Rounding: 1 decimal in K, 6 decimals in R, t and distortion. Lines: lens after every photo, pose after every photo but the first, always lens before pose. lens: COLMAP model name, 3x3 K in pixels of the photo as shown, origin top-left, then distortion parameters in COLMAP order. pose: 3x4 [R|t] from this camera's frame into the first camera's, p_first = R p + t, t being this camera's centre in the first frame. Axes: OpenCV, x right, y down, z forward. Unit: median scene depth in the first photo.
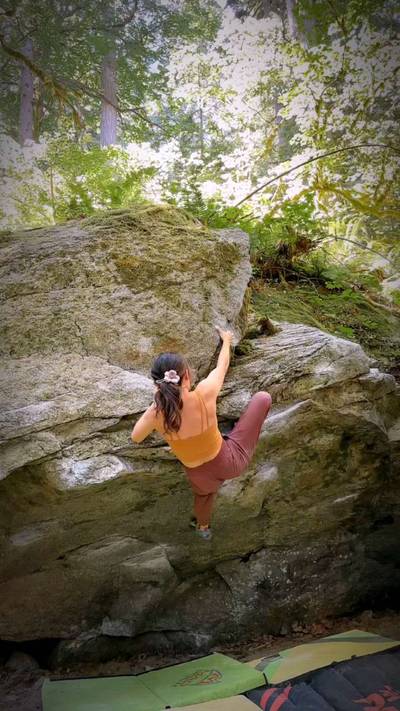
lens RADIAL K [[578.0, 0, 197.5], [0, 578.0, 354.8], [0, 0, 1]] dist [0.100852, -0.090469]
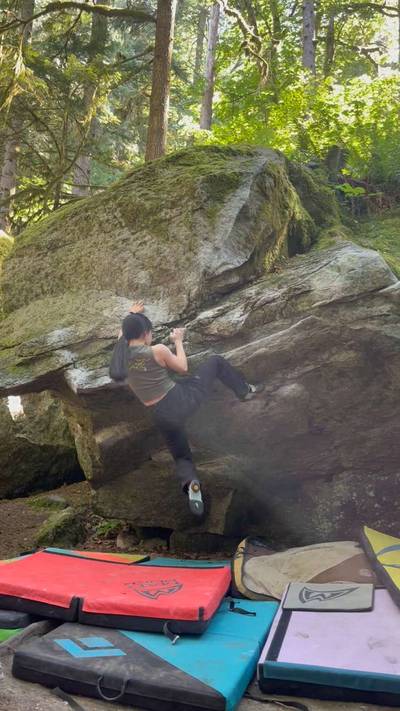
lens RADIAL K [[611.8, 0, 198.2], [0, 611.8, 358.3], [0, 0, 1]] dist [0.056868, -0.057856]
pose [[0.849463, -0.029881, -0.526801, 0.635681], [0.072747, 0.995493, 0.060839, 0.077442], [0.522609, -0.090004, 0.847808, -0.017285]]
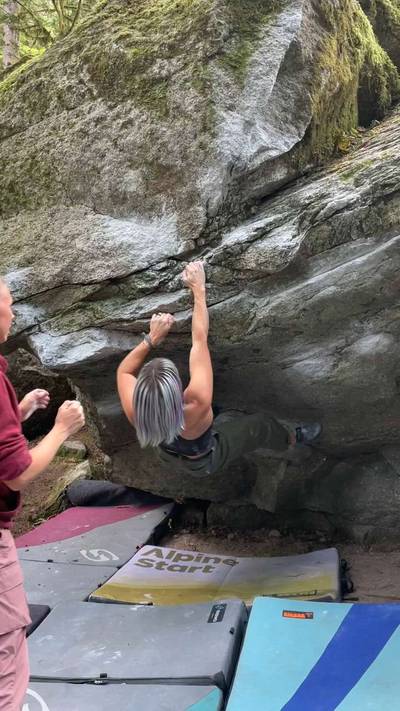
lens RADIAL K [[611.8, 0, 201.1], [0, 611.8, 357.4], [0, 0, 1]] dist [0.056868, -0.057856]
pose [[0.814510, 0.030748, -0.579334, 0.424385], [0.135954, 0.960671, 0.242130, 0.020642], [0.563995, -0.275980, 0.778296, 0.364024]]
